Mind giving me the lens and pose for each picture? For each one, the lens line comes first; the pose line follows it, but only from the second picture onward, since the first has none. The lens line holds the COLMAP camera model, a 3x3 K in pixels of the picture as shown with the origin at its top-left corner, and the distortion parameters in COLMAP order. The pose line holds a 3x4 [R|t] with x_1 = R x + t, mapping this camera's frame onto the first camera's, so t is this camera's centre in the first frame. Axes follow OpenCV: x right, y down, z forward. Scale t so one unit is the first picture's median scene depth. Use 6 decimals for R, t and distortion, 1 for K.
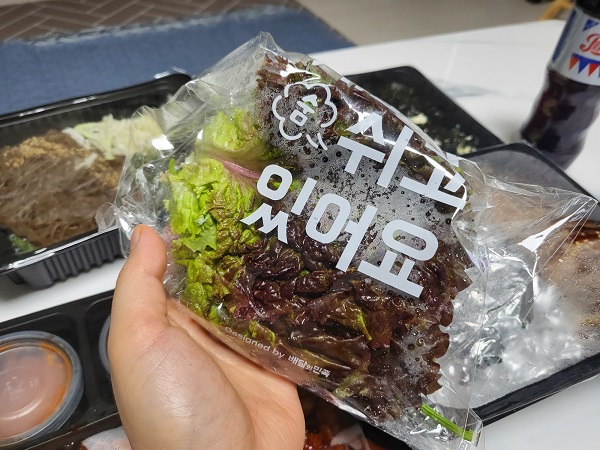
lens RADIAL K [[454.7, 0, 311.3], [0, 454.7, 215.3], [0, 0, 1]] dist [-0.033021, 0.036836]
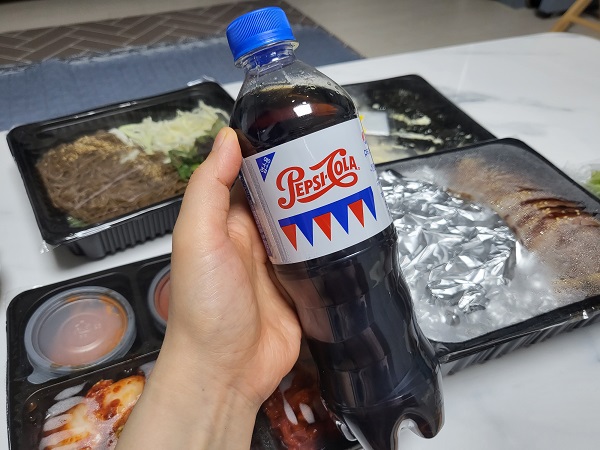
lens RADIAL K [[454.7, 0, 304.7], [0, 454.7, 218.6], [0, 0, 1]] dist [-0.033021, 0.036836]
pose [[0.998920, 0.002010, -0.046414, 0.001444], [-0.003443, 0.999519, -0.030826, 0.073840], [0.046330, 0.030952, 0.998447, -0.129591]]
